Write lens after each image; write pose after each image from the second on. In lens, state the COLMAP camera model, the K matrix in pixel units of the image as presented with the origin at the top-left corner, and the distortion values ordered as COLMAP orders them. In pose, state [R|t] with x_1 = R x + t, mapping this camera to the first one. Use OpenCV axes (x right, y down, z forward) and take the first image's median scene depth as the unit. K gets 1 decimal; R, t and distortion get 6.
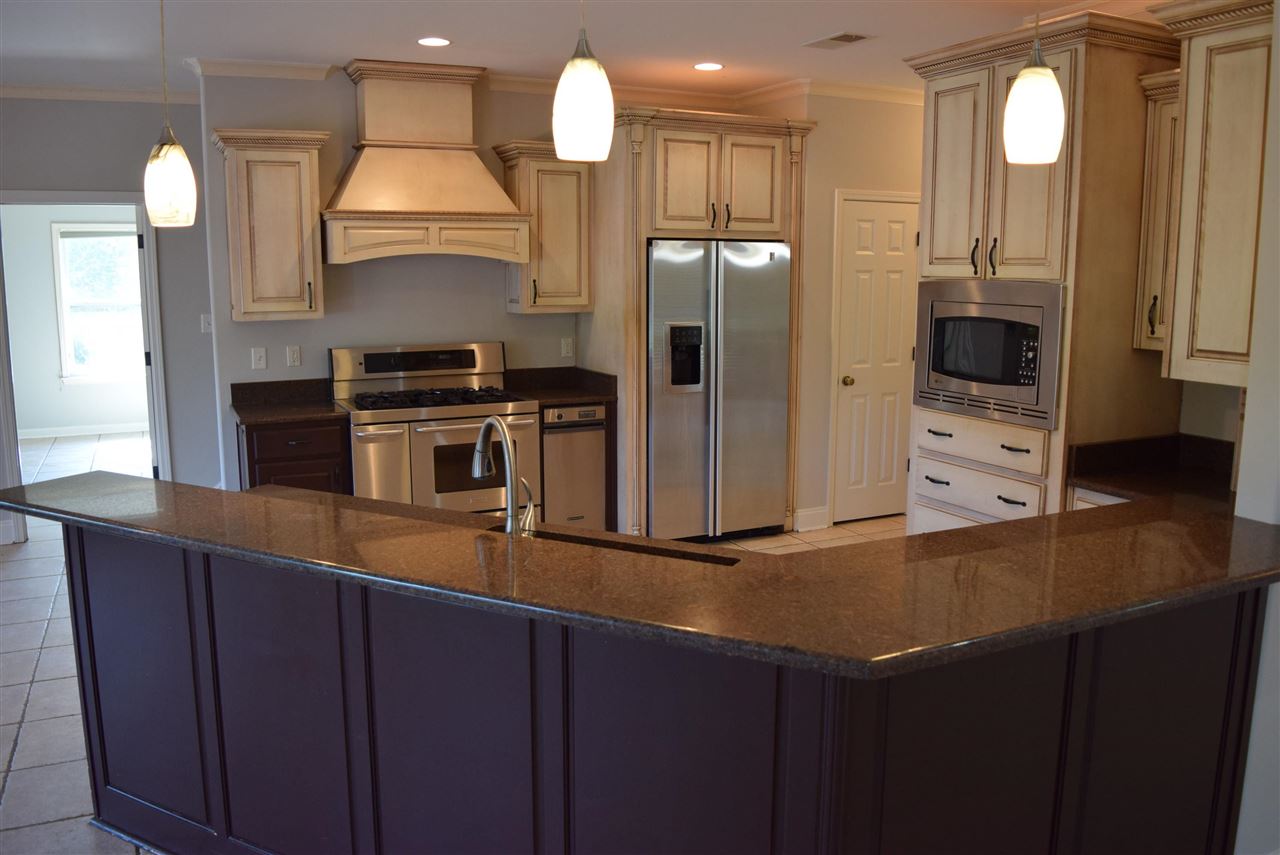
lens RADIAL K [[1009.2, 0, 640.2], [0, 1009.2, 431.0], [0, 0, 1]] dist [-0.097080, 0.025512]
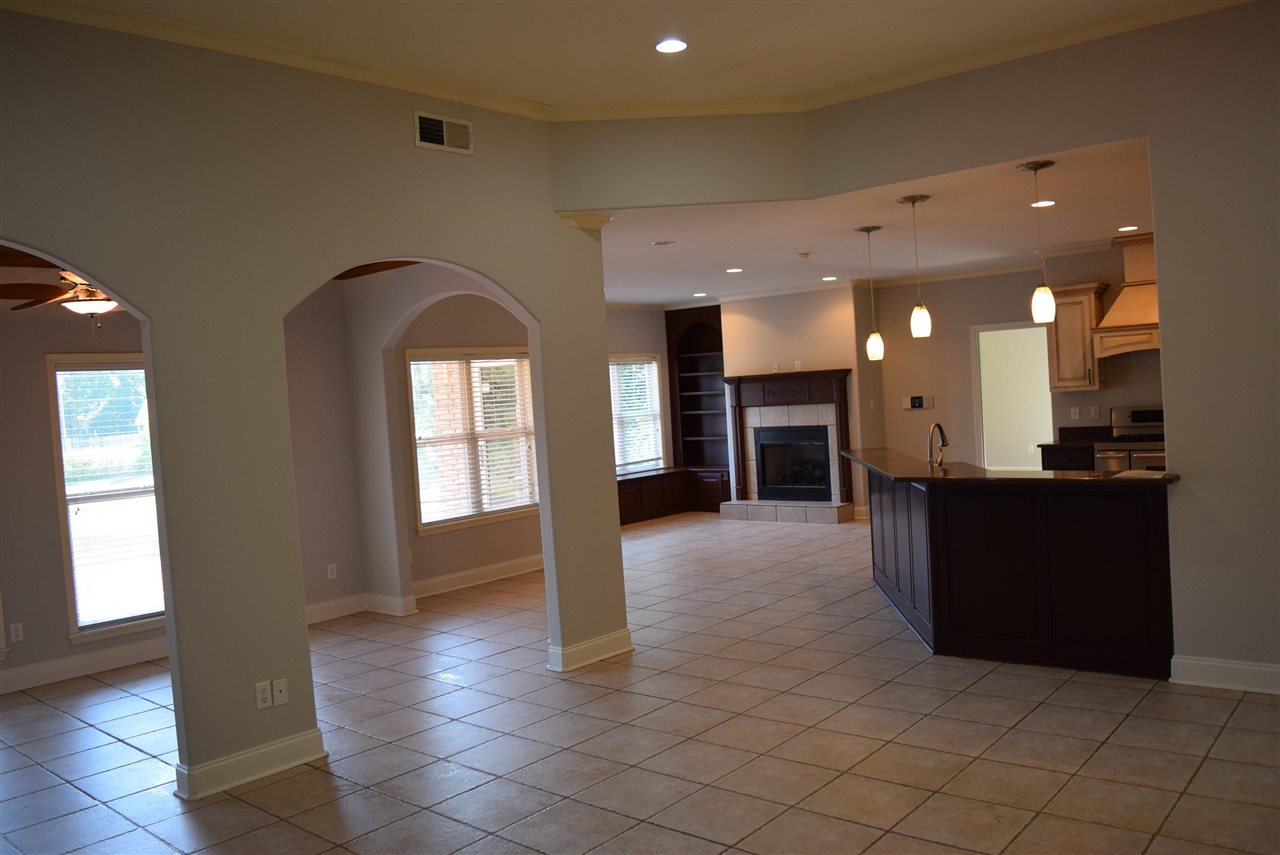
lens RADIAL K [[1009.2, 0, 638.0], [0, 1009.2, 422.3], [0, 0, 1]] dist [-0.097080, 0.025512]
pose [[0.394121, 0.003862, -0.919051, 0.872560], [-0.084800, 0.995878, -0.032180, 0.060705], [0.915138, 0.090619, 0.392824, -0.361363]]
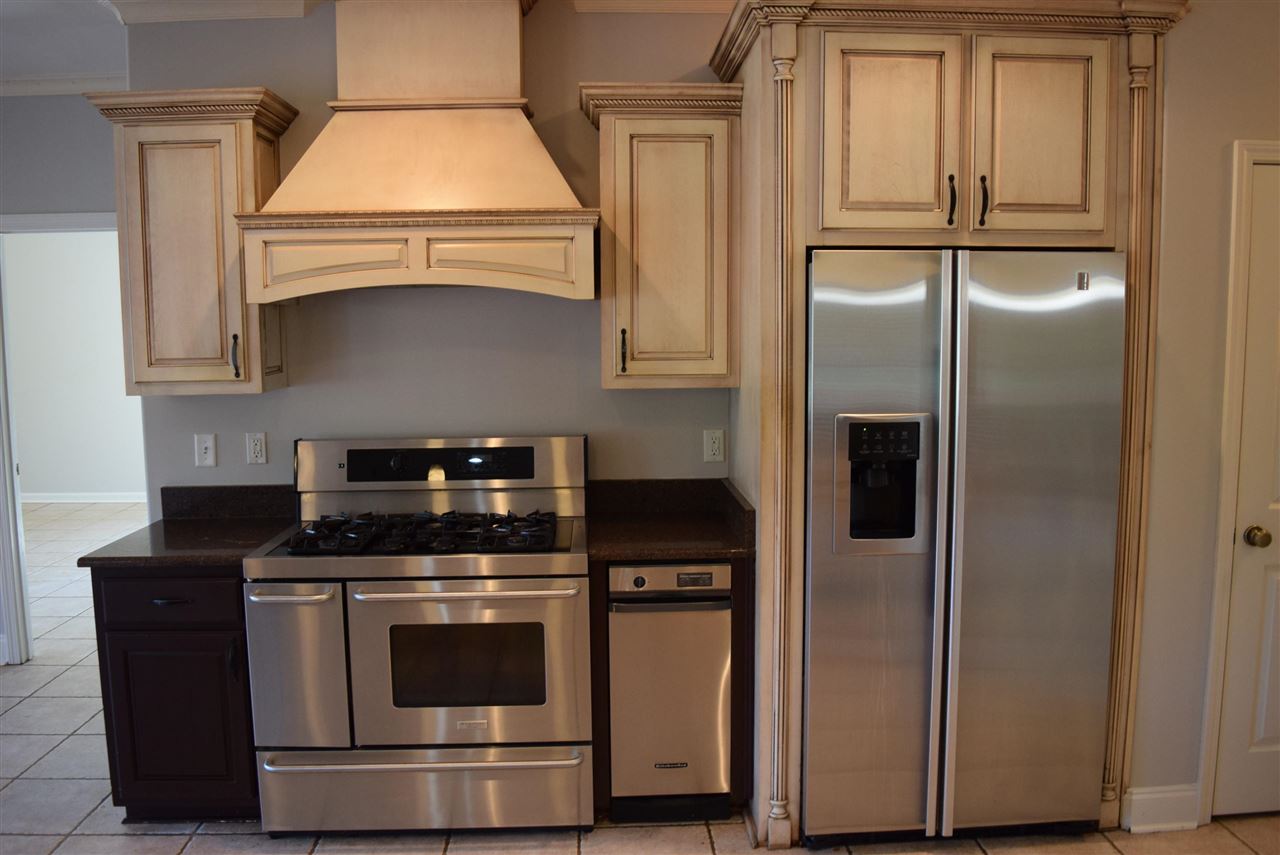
lens RADIAL K [[1009.2, 0, 637.4], [0, 1009.2, 426.9], [0, 0, 1]] dist [-0.097080, 0.025512]
pose [[0.917228, 0.033703, -0.396934, 0.129856], [-0.054638, 0.997641, -0.041548, -0.074082], [0.394597, 0.059797, 0.916906, 0.497407]]
